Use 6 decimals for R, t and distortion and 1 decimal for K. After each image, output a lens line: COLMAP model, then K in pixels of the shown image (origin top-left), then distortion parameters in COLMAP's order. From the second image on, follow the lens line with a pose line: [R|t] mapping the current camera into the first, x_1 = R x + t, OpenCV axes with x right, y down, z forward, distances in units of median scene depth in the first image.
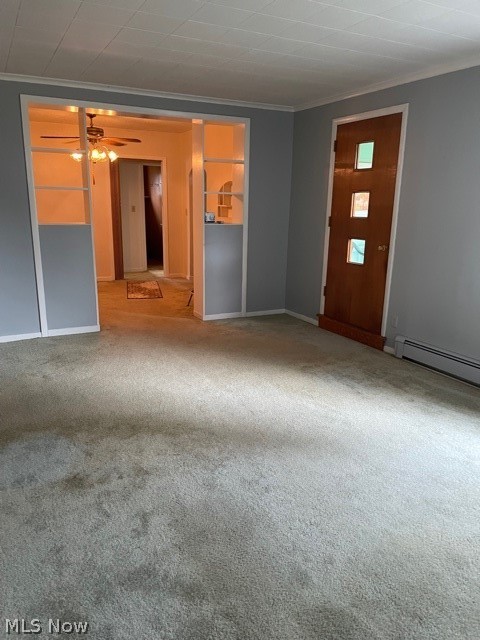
lens RADIAL K [[504.3, 0, 240.0], [0, 504.3, 320.0], [0, 0, 1]] dist [0.115537, -0.136839]
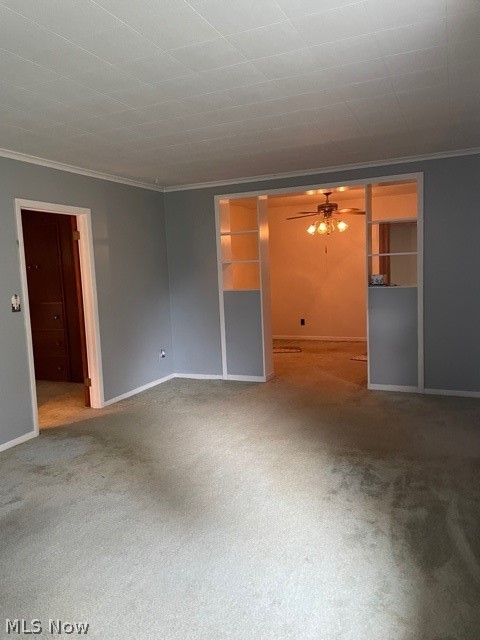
lens RADIAL K [[497.4, 0, 240.0], [0, 497.4, 320.0], [0, 0, 1]] dist [0.081311, -0.128794]
pose [[0.610761, 0.041476, -0.790728, 0.695012], [-0.134916, 0.989475, -0.052309, -0.061261], [0.780236, 0.138630, 0.609929, 0.321243]]
